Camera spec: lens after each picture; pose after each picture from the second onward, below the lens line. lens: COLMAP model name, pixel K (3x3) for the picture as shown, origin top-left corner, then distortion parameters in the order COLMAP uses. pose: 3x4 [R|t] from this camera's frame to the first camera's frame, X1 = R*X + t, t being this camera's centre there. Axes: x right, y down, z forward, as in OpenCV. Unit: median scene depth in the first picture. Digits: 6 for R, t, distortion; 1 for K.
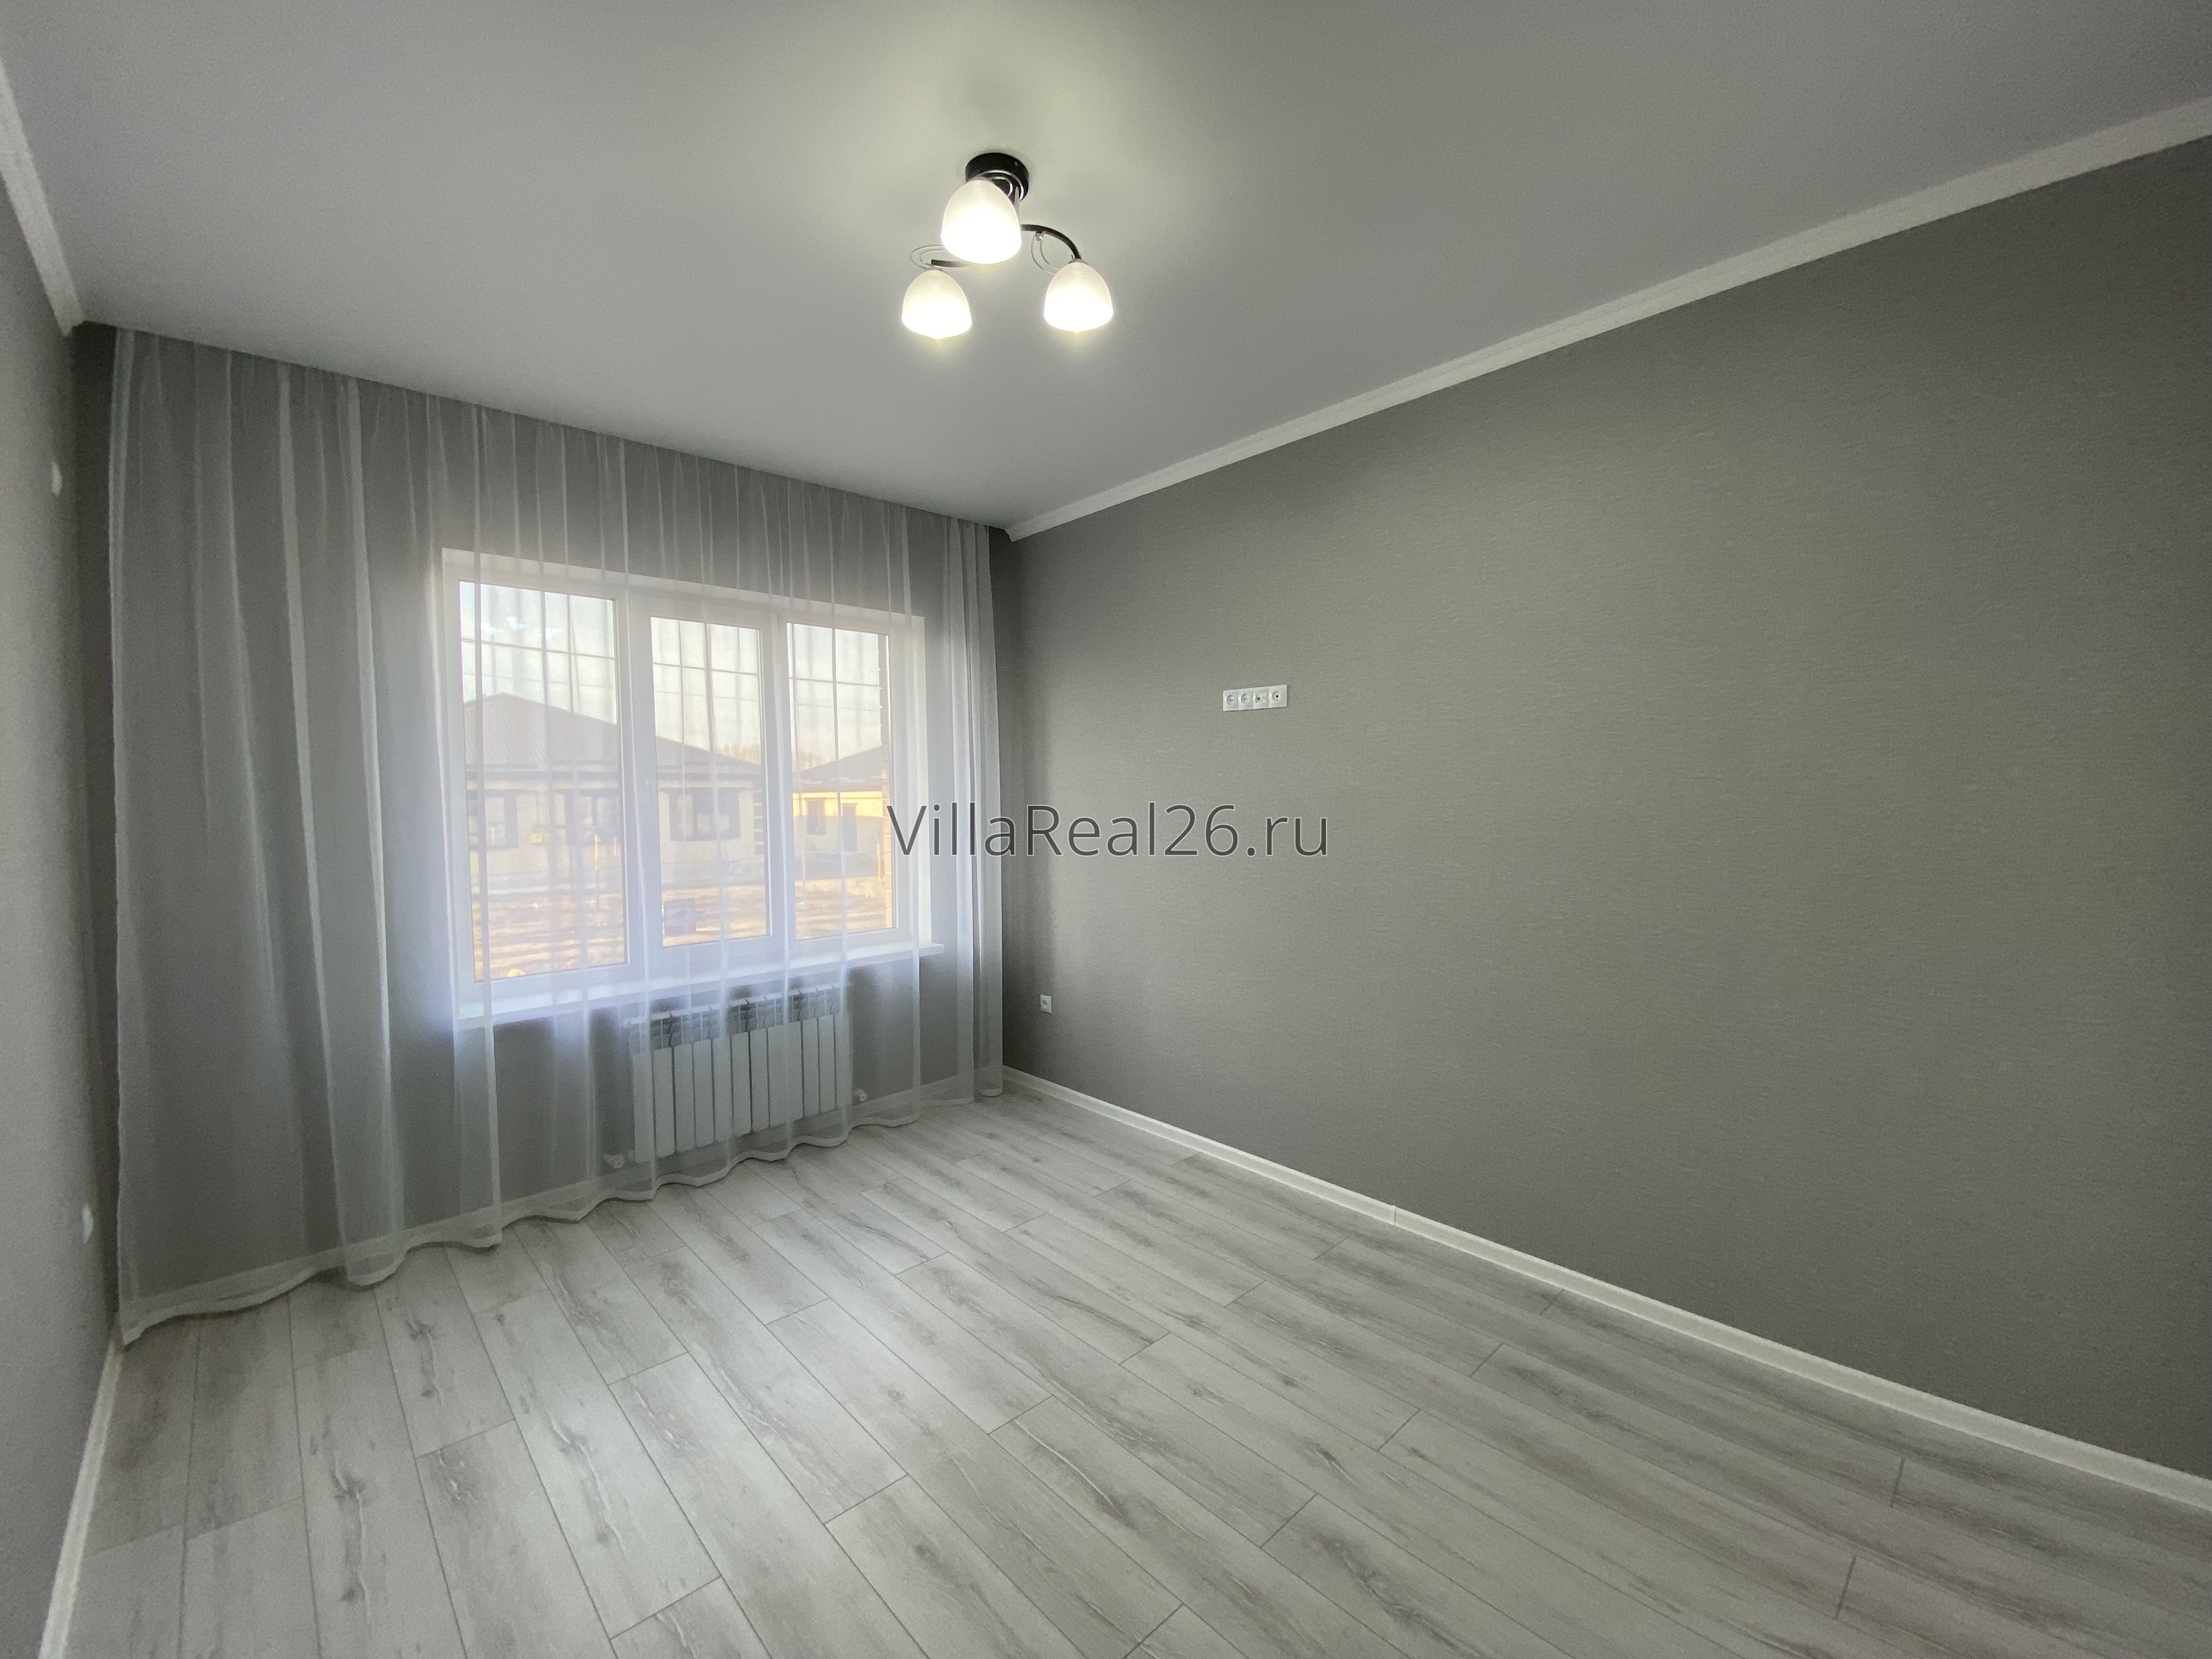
lens RADIAL K [[897.1, 0, 1088.0], [0, 897.1, 835.7], [0, 0, 1]] dist [0.000656, 0.000199]
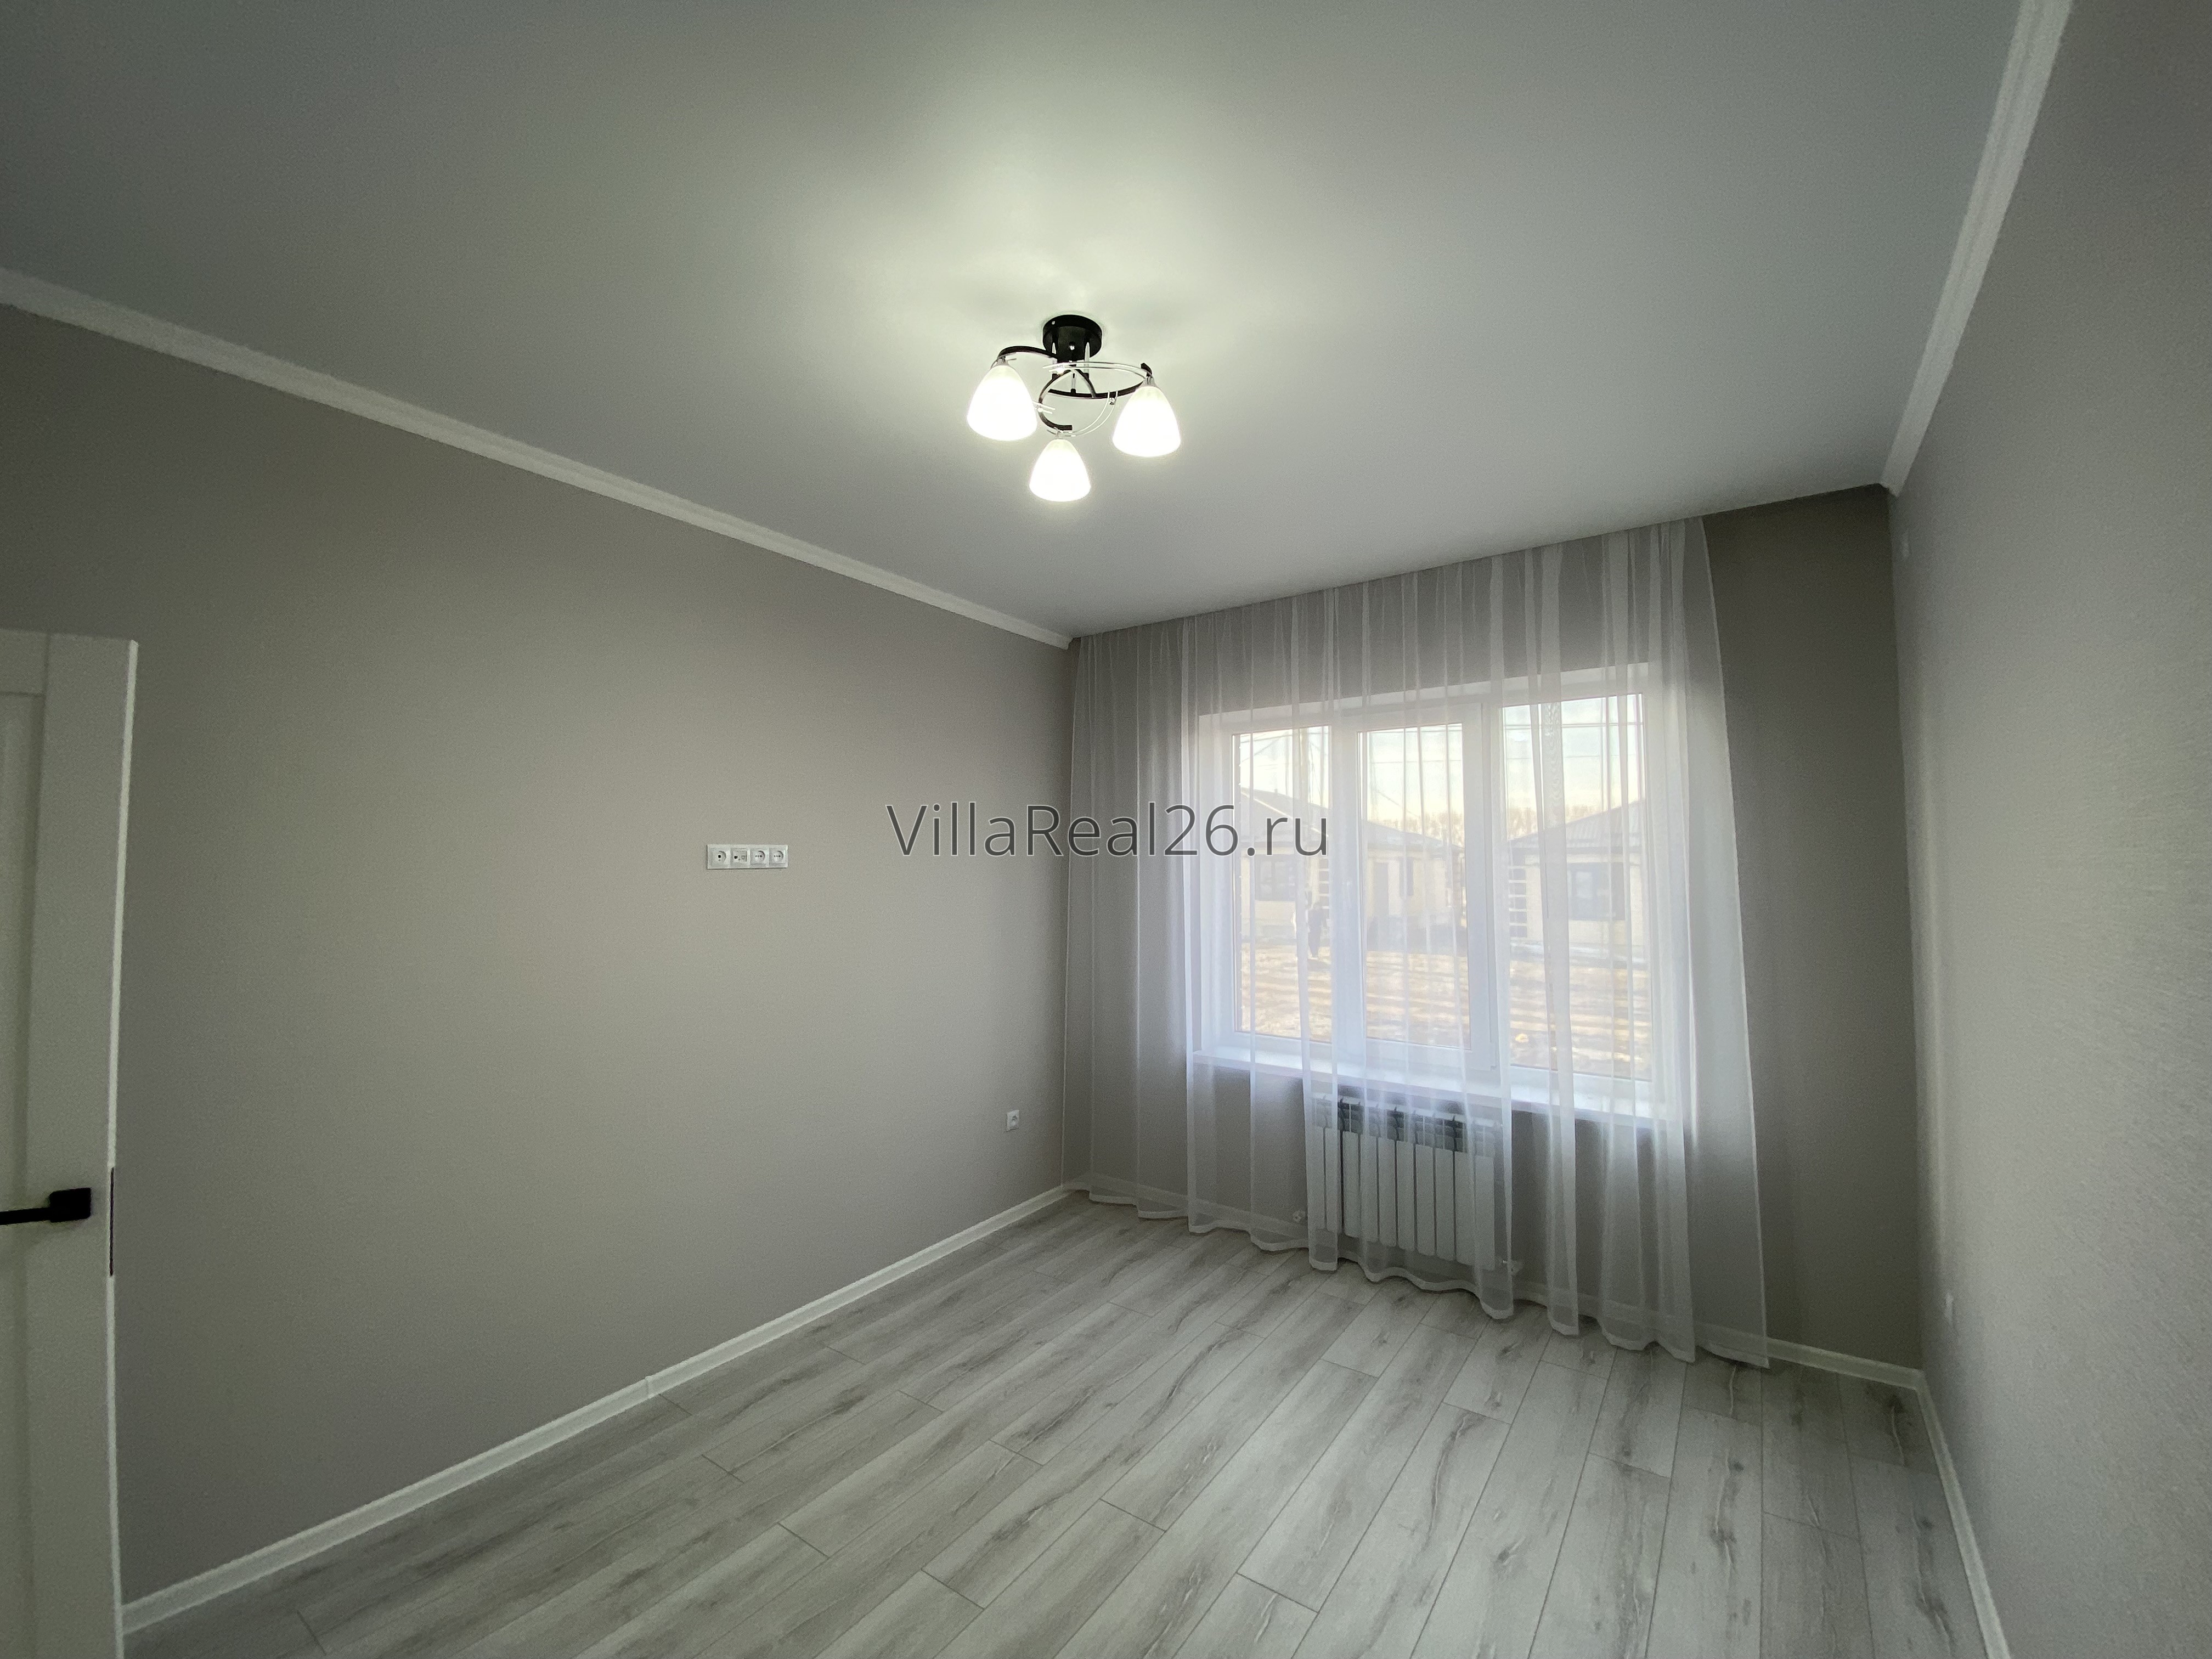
lens RADIAL K [[897.1, 0, 1088.0], [0, 897.1, 835.7], [0, 0, 1]] dist [0.000656, 0.000199]
pose [[0.169235, -0.040923, -0.984726, 0.532276], [-0.073328, 0.995846, -0.053987, -0.032601], [0.982844, 0.081344, 0.165531, 0.494777]]
